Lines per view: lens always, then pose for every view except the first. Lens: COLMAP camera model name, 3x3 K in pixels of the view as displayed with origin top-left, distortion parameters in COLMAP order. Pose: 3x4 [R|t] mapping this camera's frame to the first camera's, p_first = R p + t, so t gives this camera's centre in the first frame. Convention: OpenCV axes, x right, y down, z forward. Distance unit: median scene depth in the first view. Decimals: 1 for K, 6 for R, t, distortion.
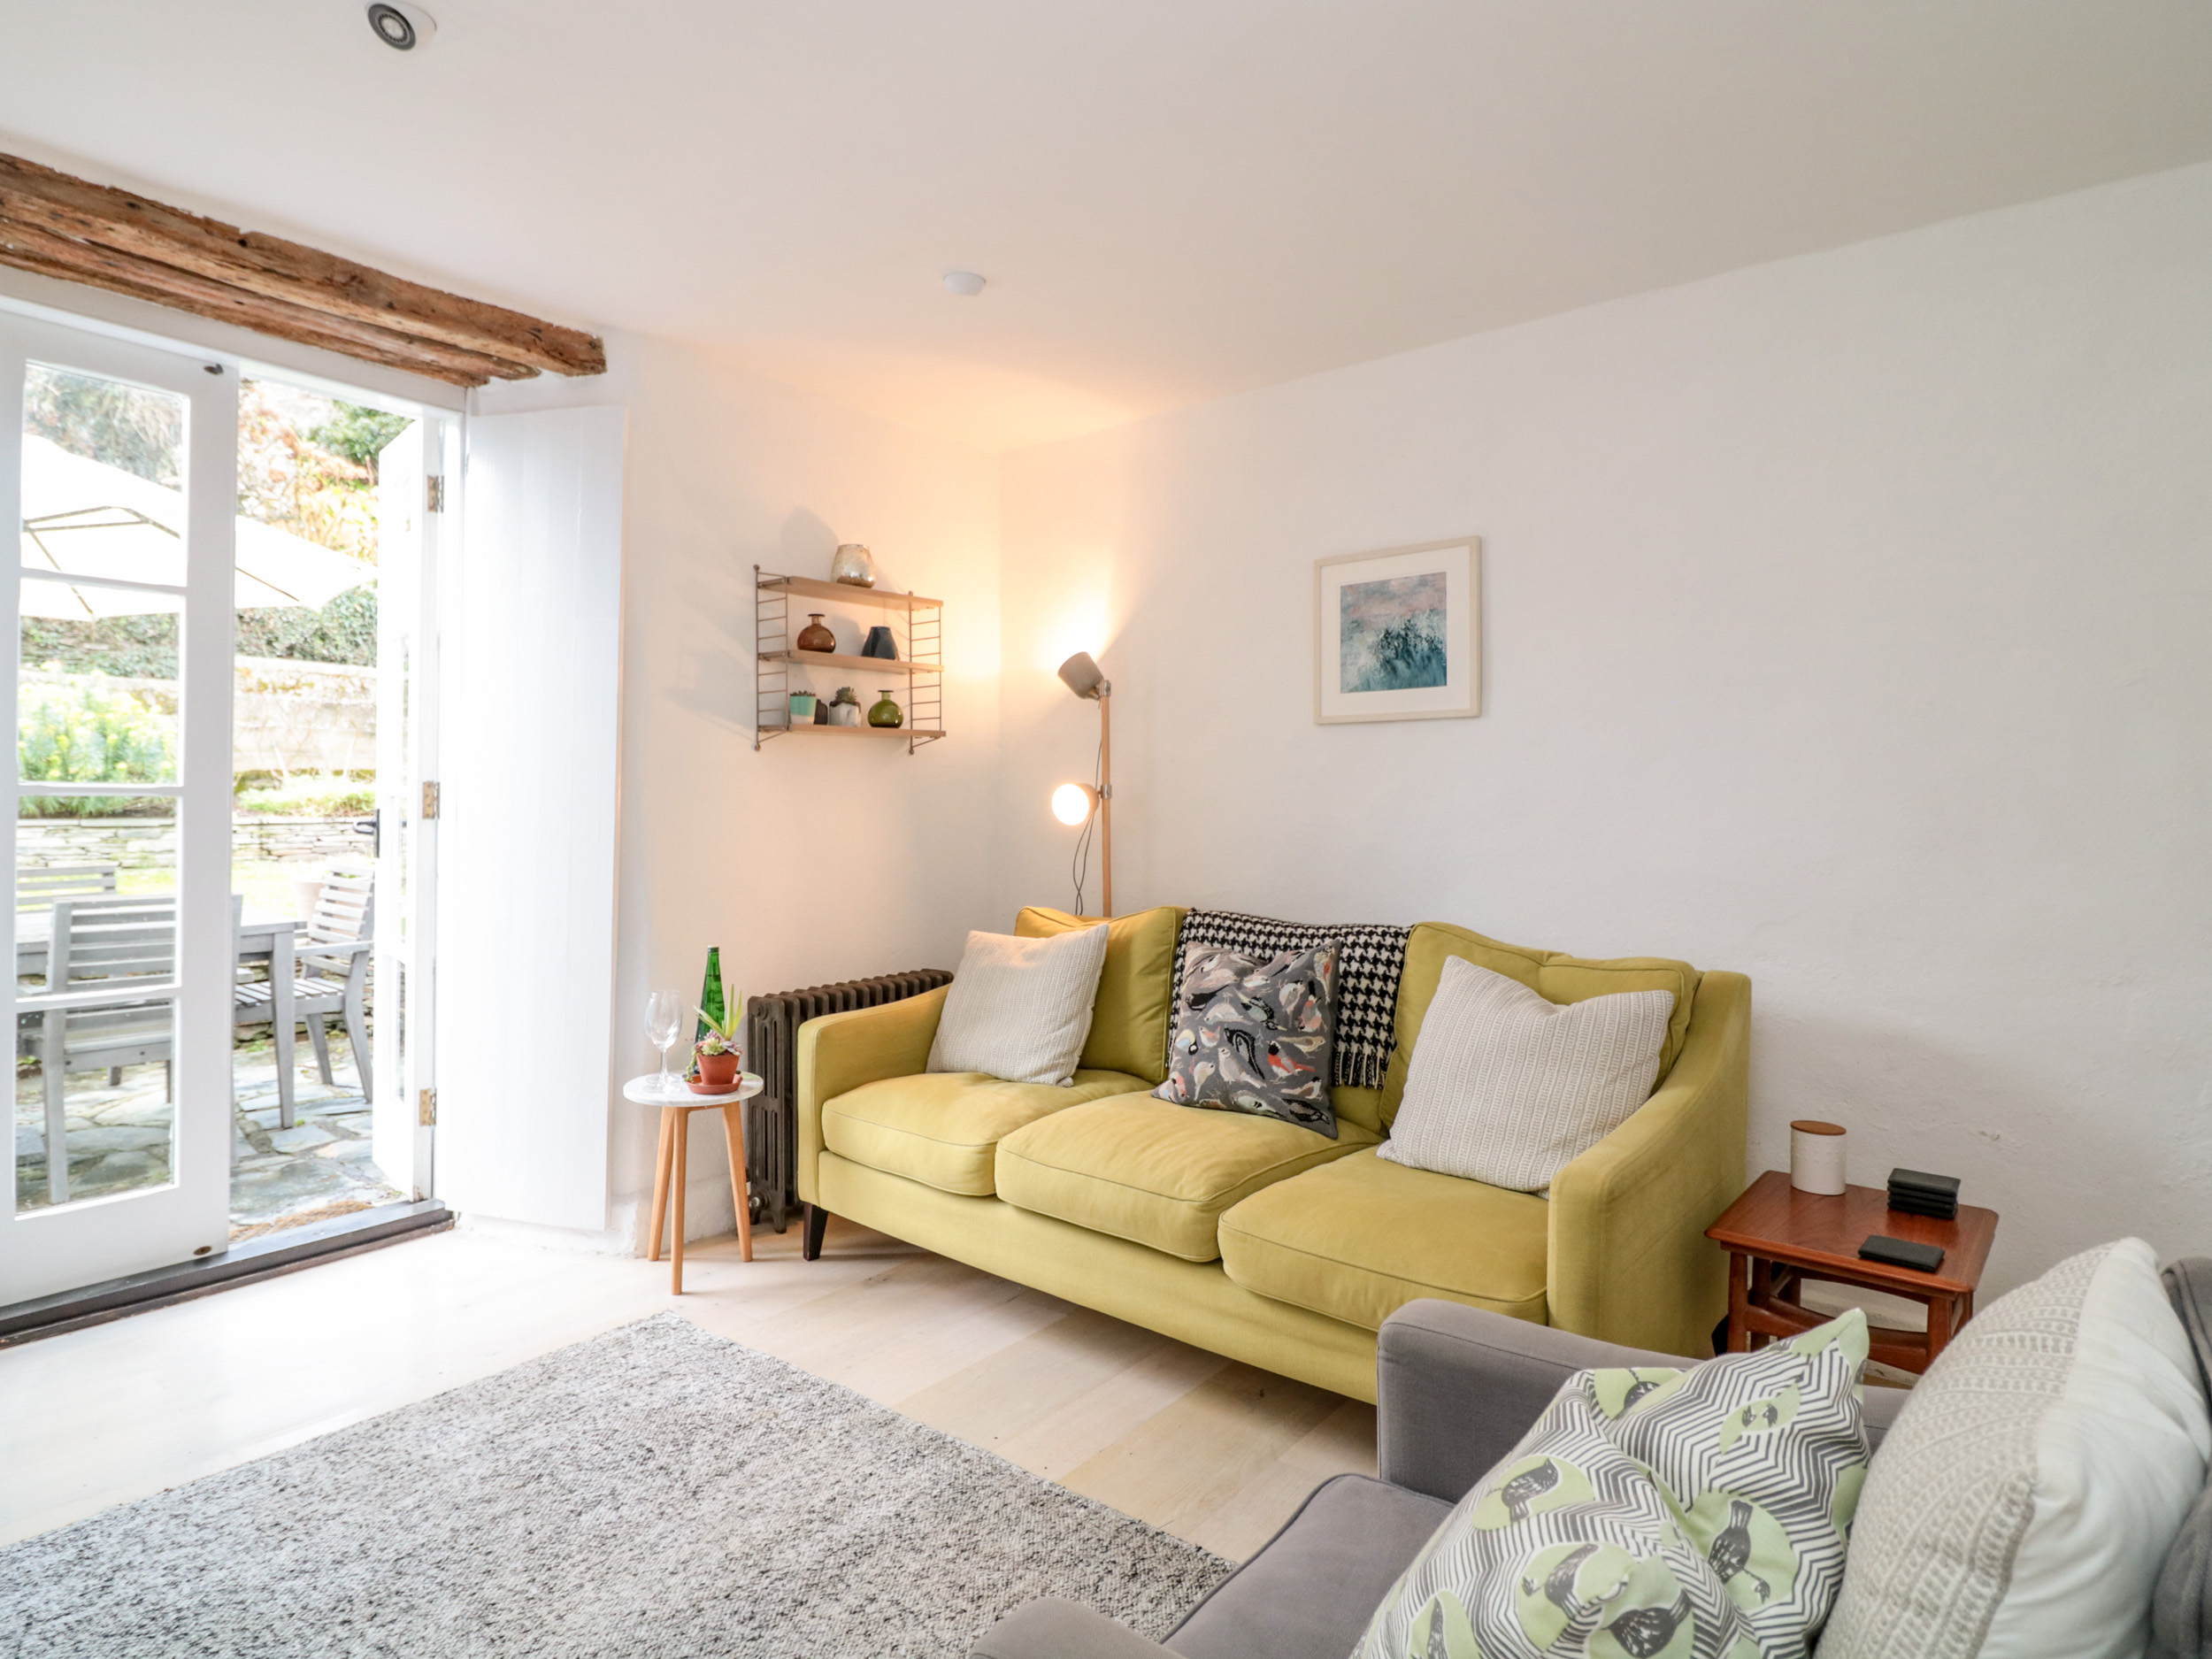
lens RADIAL K [[1242.9, 0, 1098.1], [0, 1242.9, 805.6], [0, 0, 1]] dist [0.004385, -0.014417]
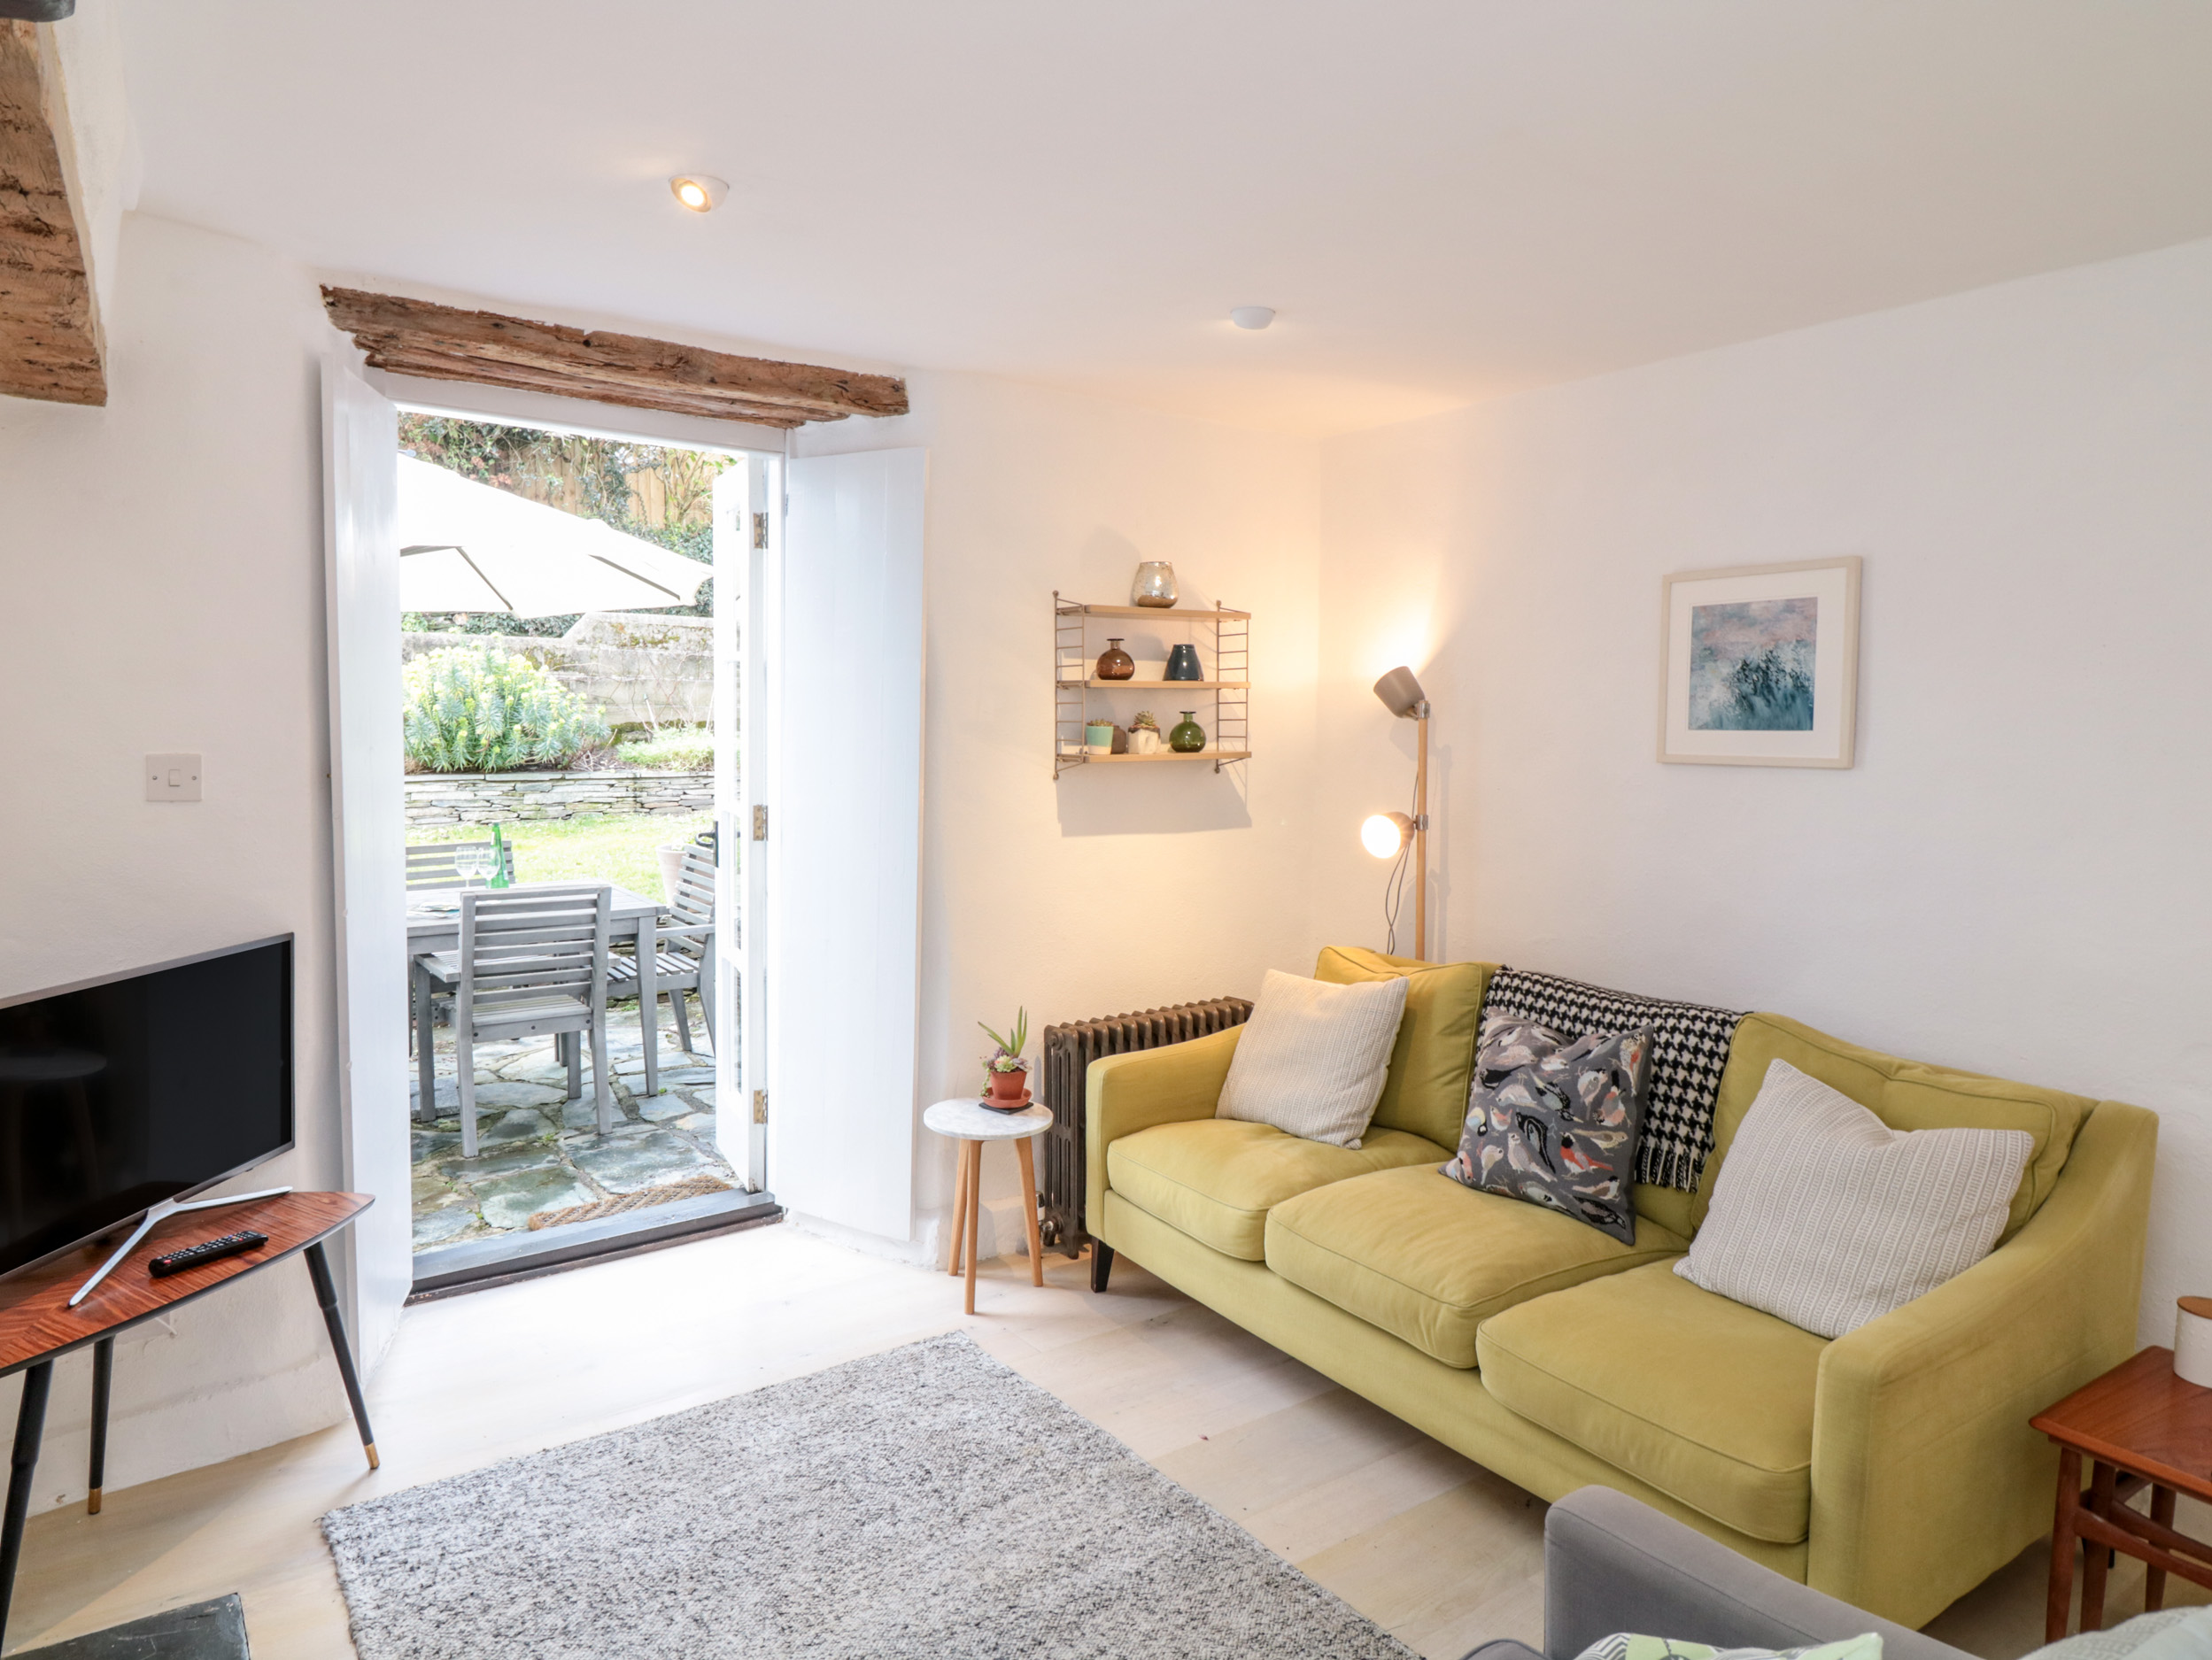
lens RADIAL K [[1409.2, 0, 1106.0], [0, 1409.2, 830.0], [0, 0, 1]] dist [0.003732, -0.006031]
pose [[0.961819, 0.028712, -0.272177, 0.086570], [-0.008592, 0.997159, 0.074828, -0.107674], [0.273553, -0.069633, 0.959333, -0.083784]]
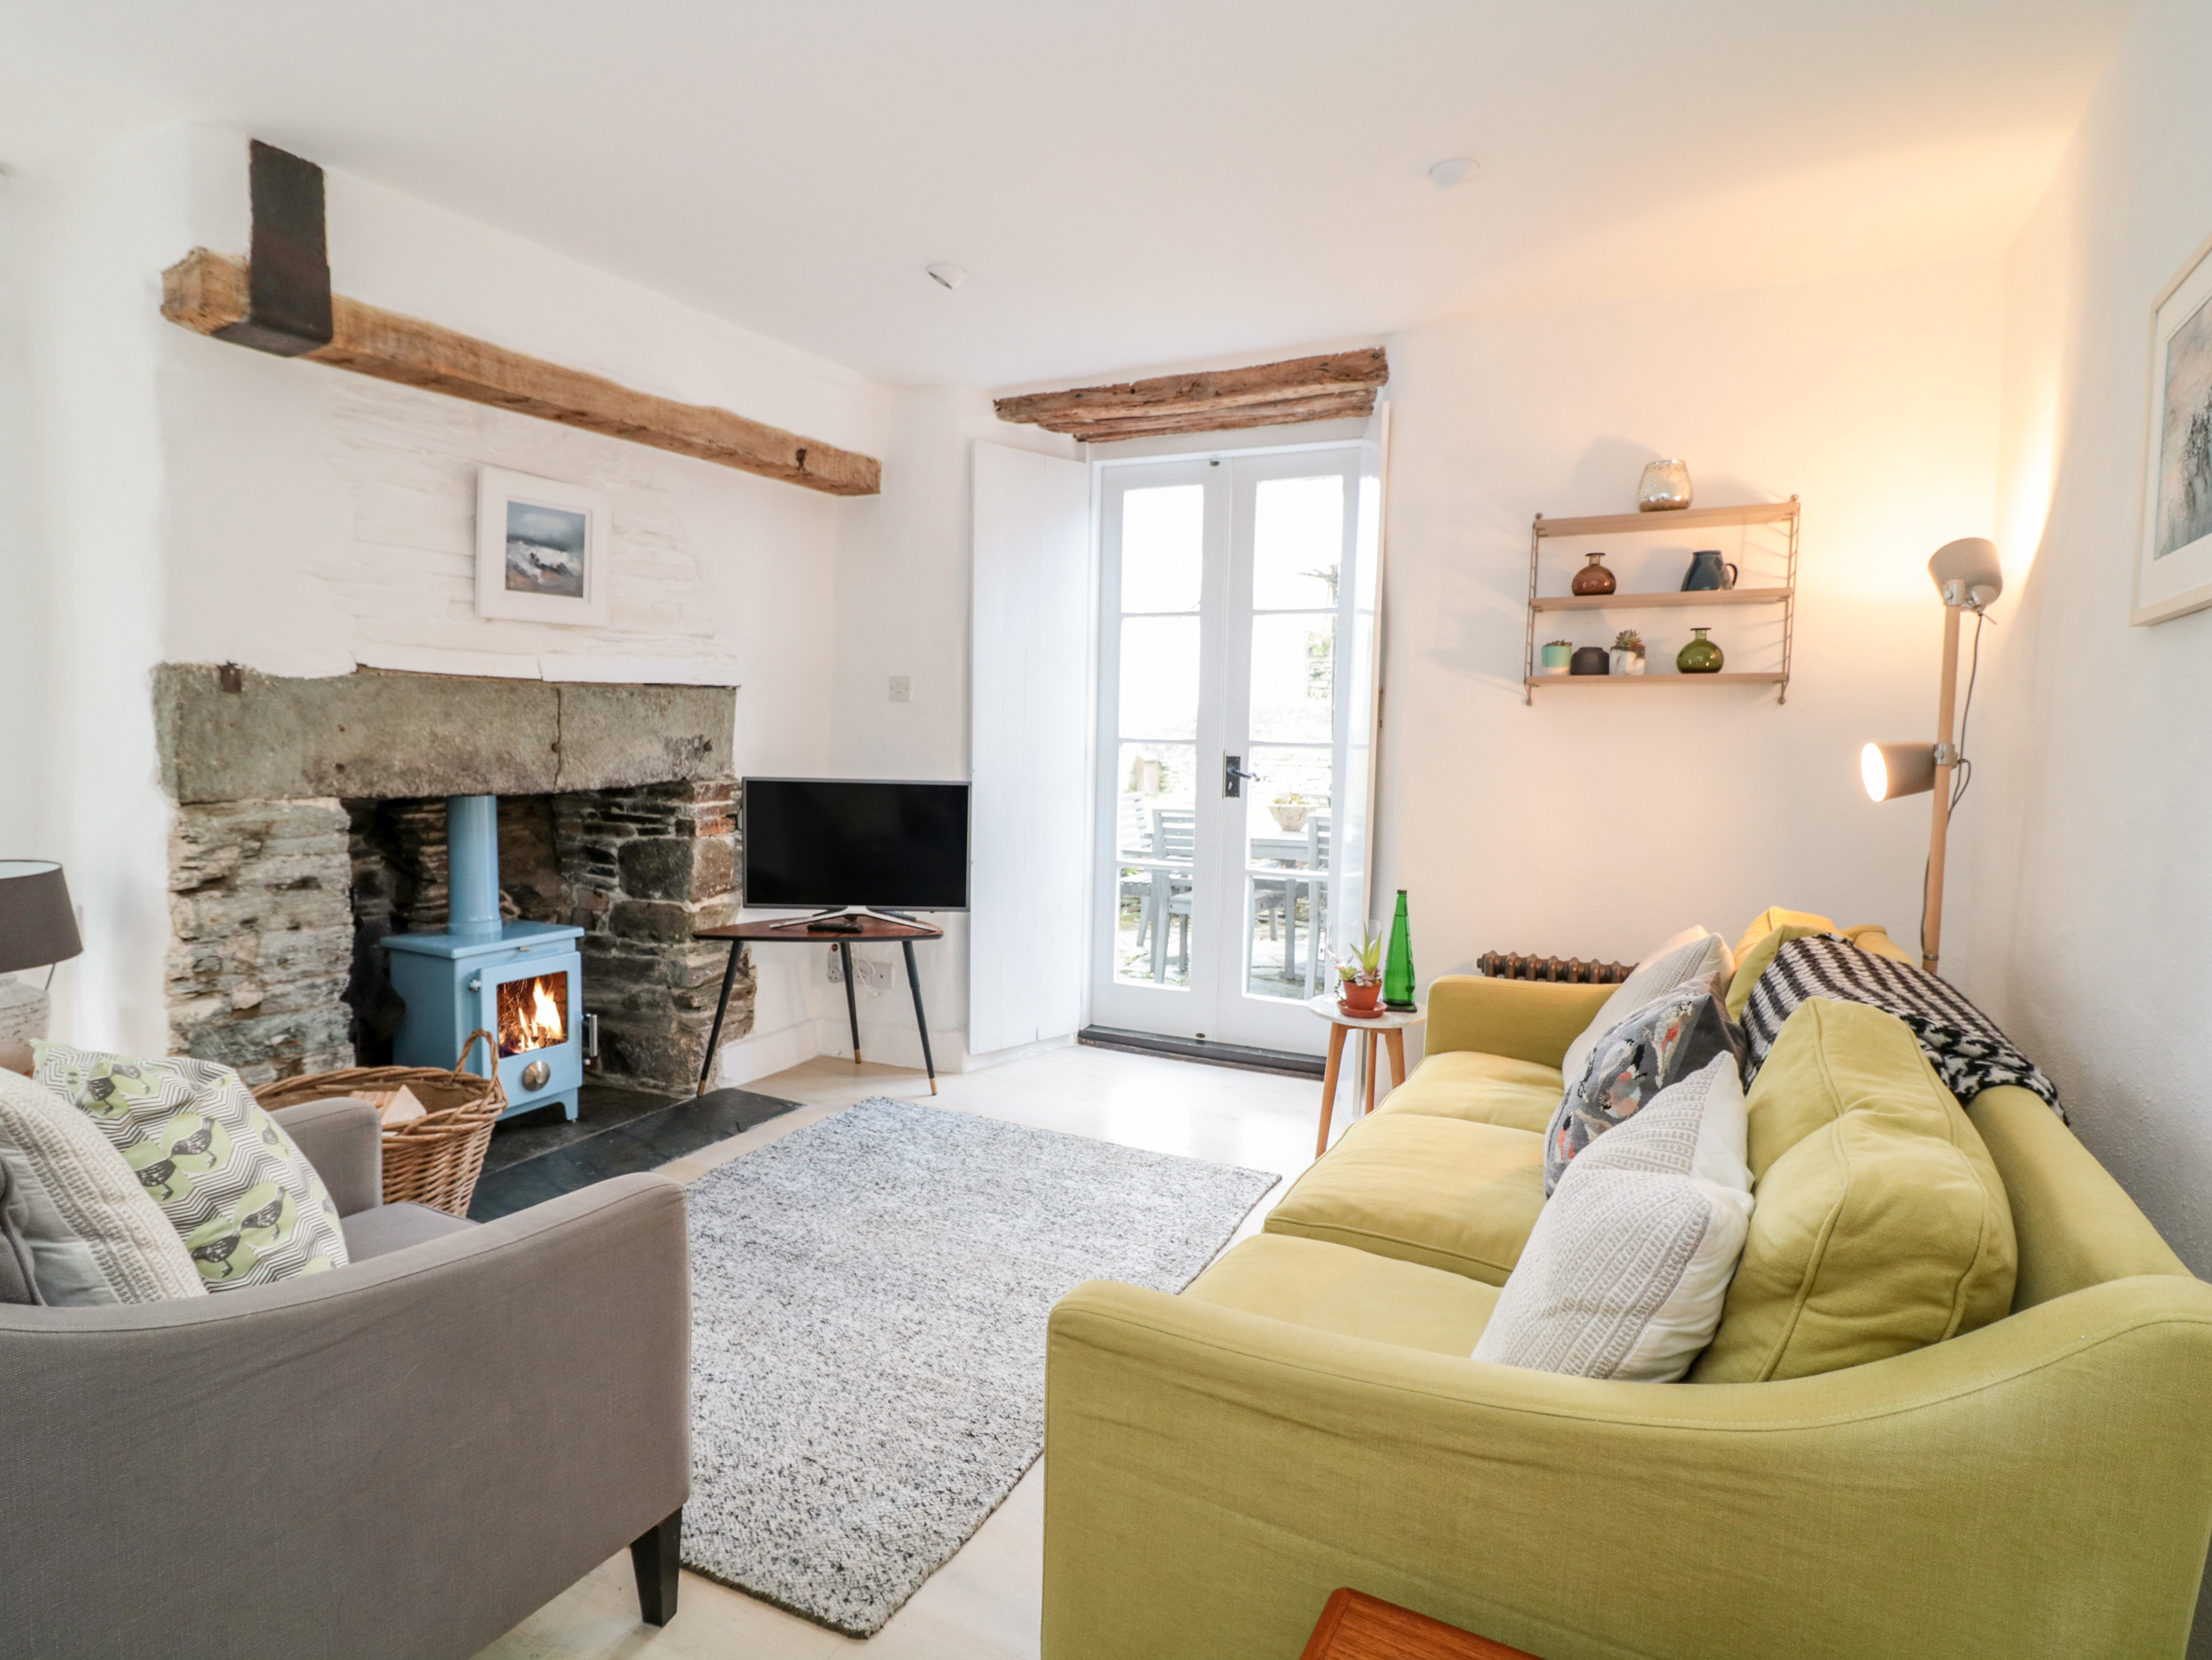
lens RADIAL K [[1168.9, 0, 1106.0], [0, 1168.9, 830.0], [0, 0, 1]] dist [-0.001492, -0.000229]
pose [[0.194360, 0.078079, -0.977818, 0.689619], [-0.022447, 0.996920, 0.075143, -0.009939], [0.980673, 0.007345, 0.195514, 0.594084]]
